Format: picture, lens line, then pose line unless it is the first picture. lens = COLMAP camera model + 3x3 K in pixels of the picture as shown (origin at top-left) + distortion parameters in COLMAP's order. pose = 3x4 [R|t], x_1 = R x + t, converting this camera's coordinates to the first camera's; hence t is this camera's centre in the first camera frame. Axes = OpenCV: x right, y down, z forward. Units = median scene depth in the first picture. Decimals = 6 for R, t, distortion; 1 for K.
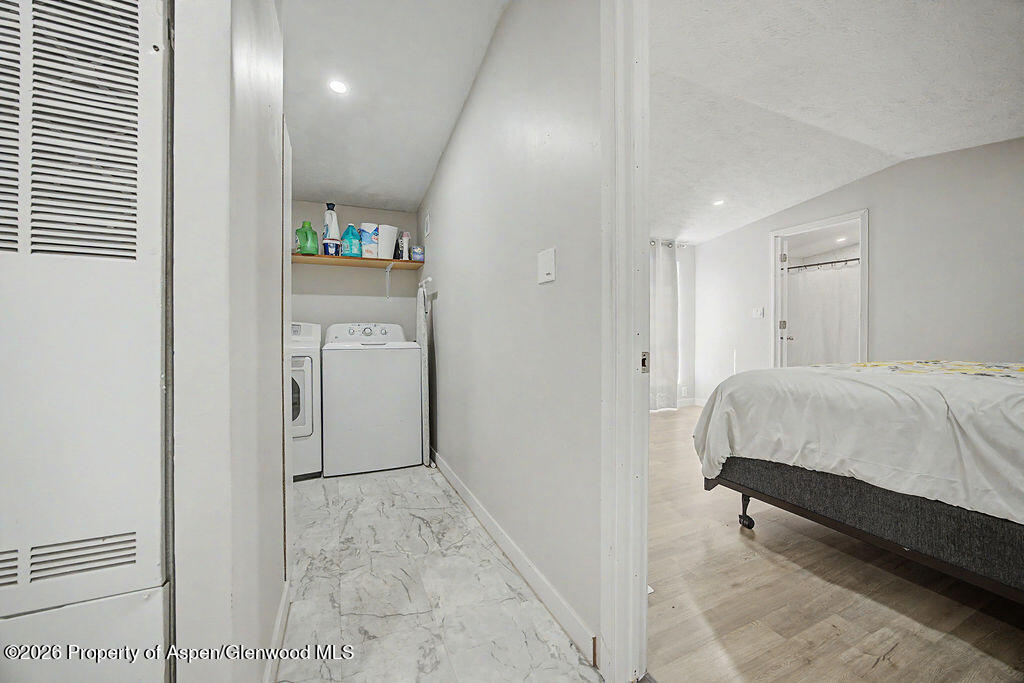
lens RADIAL K [[395.2, 0, 513.8], [0, 395.2, 336.0], [0, 0, 1]] dist [-0.022355, 0.008927]
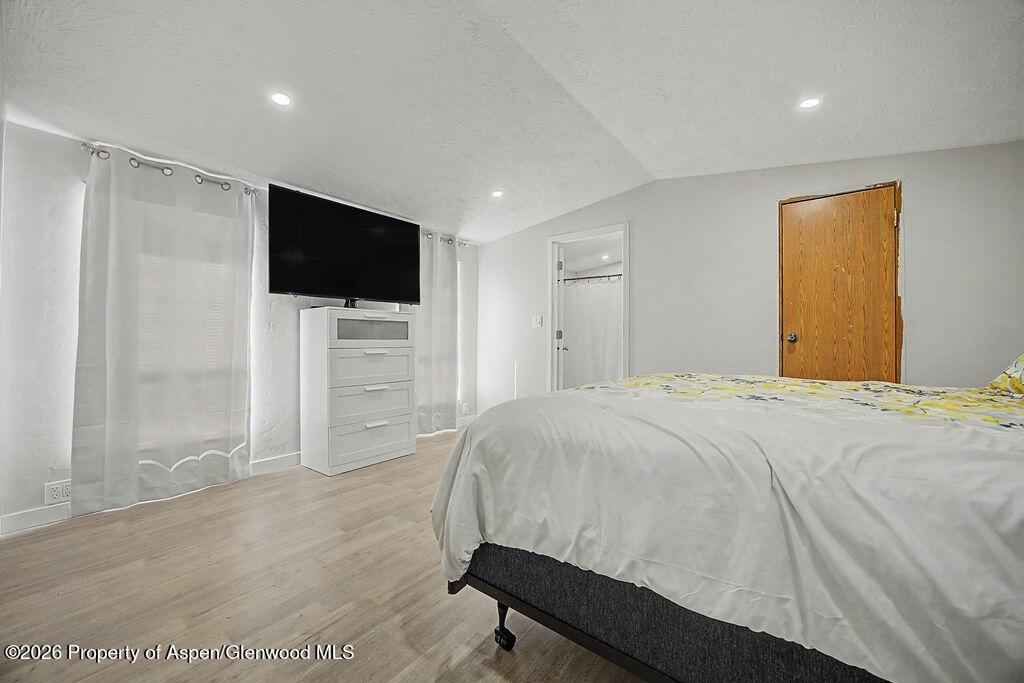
lens RADIAL K [[395.2, 0, 513.8], [0, 395.2, 336.0], [0, 0, 1]] dist [-0.022355, 0.008927]
pose [[0.886457, 0.014483, 0.462584, 0.346371], [-0.004951, 0.999750, -0.021814, -0.009494], [-0.462784, 0.017047, 0.886307, 0.474311]]
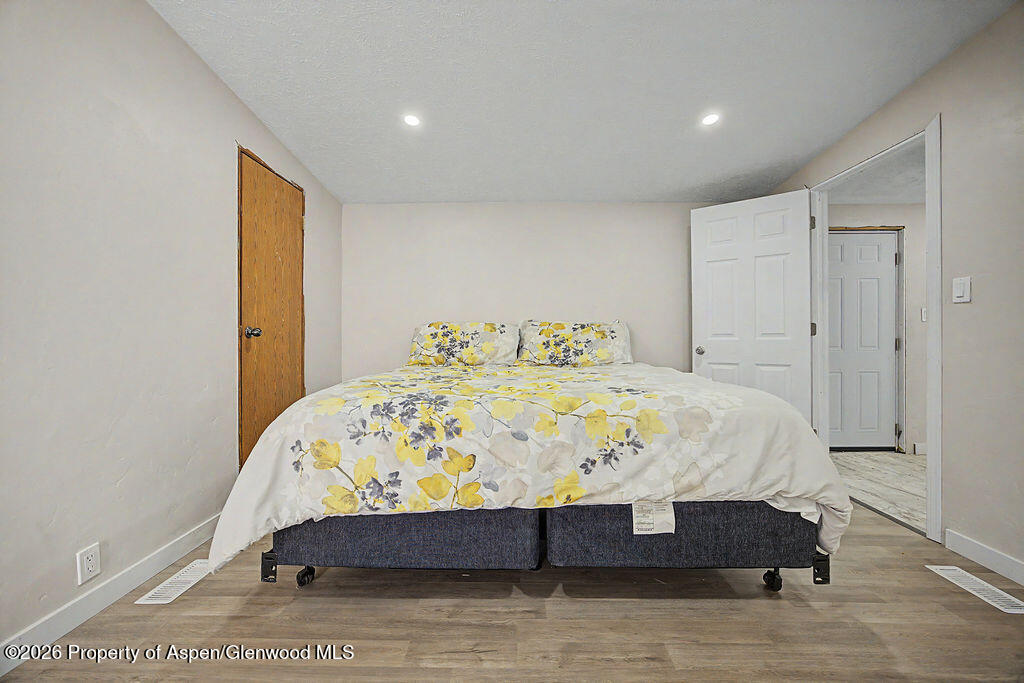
lens RADIAL K [[395.2, 0, 513.8], [0, 395.2, 336.0], [0, 0, 1]] dist [-0.022355, 0.008927]
pose [[-0.906529, 0.003778, 0.422126, 0.829810], [0.007595, 0.999944, 0.007360, -0.033209], [-0.422075, 0.009878, -0.906507, 2.178834]]
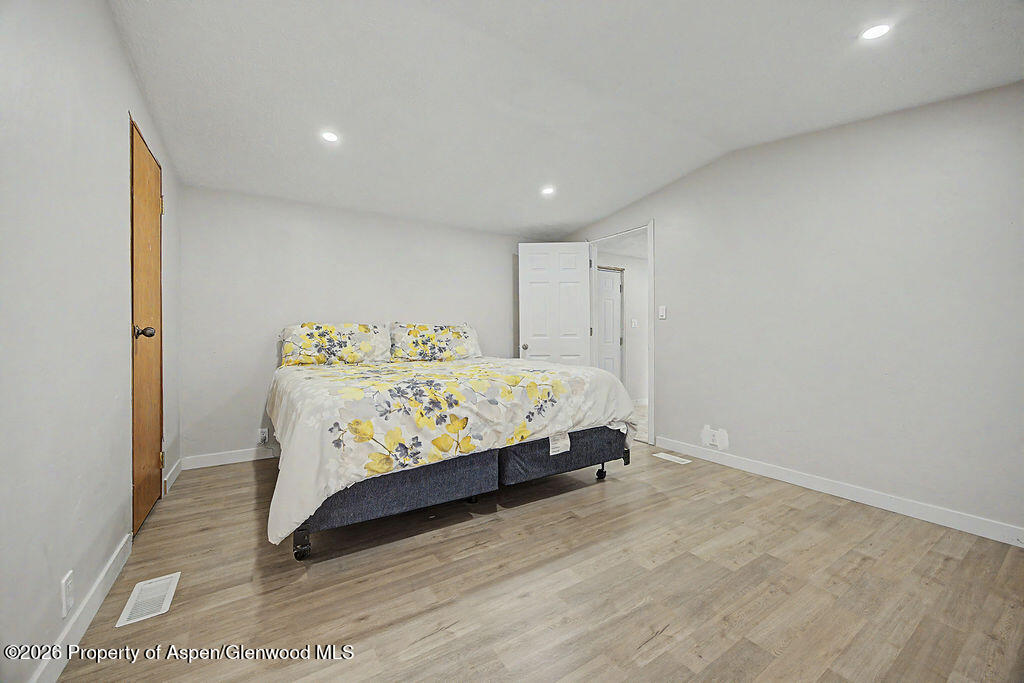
lens RADIAL K [[395.2, 0, 513.8], [0, 395.2, 336.0], [0, 0, 1]] dist [-0.022355, 0.008927]
pose [[-0.988712, 0.004232, -0.149769, 1.258111], [0.002632, 0.999937, 0.010878, -0.040325], [0.149806, 0.010361, -0.988661, 2.641674]]
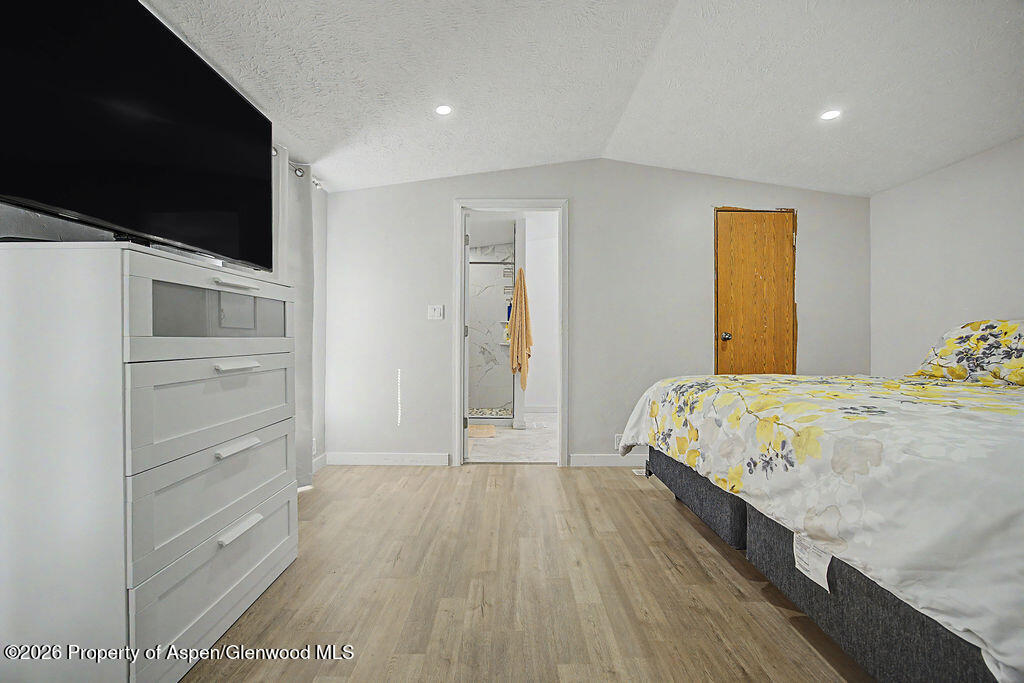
lens RADIAL K [[395.2, 0, 513.8], [0, 395.2, 336.0], [0, 0, 1]] dist [-0.022355, 0.008927]
pose [[0.407731, 0.014276, 0.912991, 0.128391], [0.001986, 0.999862, -0.016522, -0.017328], [-0.913100, 0.008550, 0.407646, 1.537592]]
